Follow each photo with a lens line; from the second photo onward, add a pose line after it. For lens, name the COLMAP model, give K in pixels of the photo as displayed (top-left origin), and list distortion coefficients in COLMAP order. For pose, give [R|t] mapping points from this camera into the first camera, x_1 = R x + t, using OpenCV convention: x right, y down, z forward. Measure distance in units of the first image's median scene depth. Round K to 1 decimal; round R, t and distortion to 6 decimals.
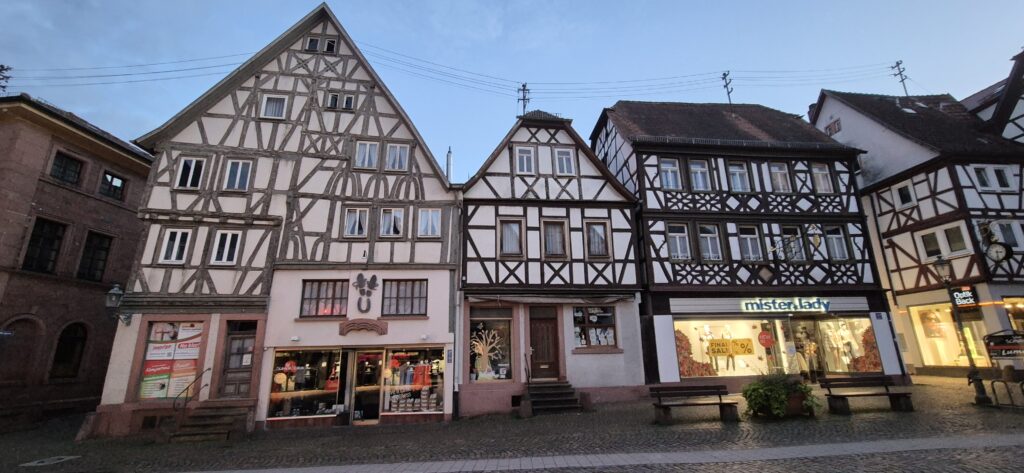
lens RADIAL K [[412.0, 0, 514.6], [0, 412.0, 239.2], [0, 0, 1]] dist [-0.001110, -0.000041]
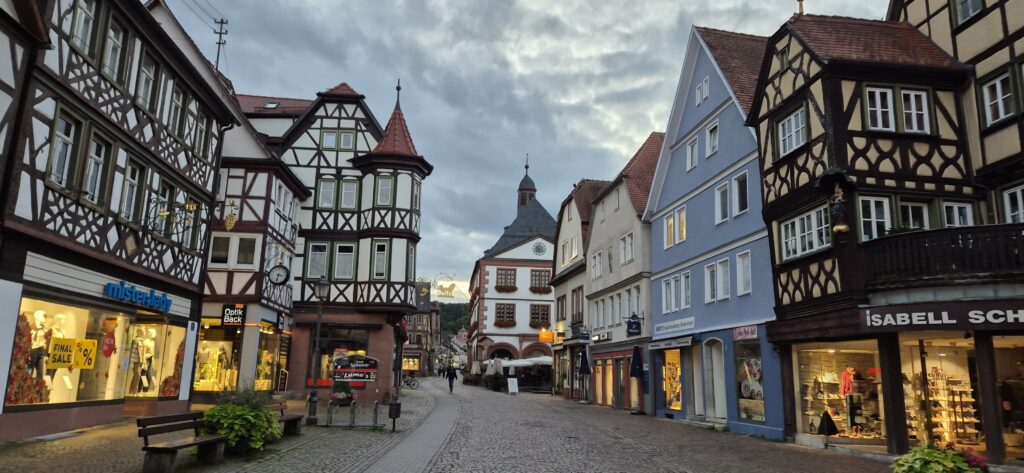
lens RADIAL K [[691.3, 0, 513.1], [0, 691.3, 234.8], [0, 0, 1]] dist [-0.002087, -0.000799]
pose [[0.008081, 0.226518, 0.973973, -0.407078], [-0.290975, 0.932391, -0.214433, 0.123041], [-0.956697, -0.281669, 0.073446, 0.351869]]
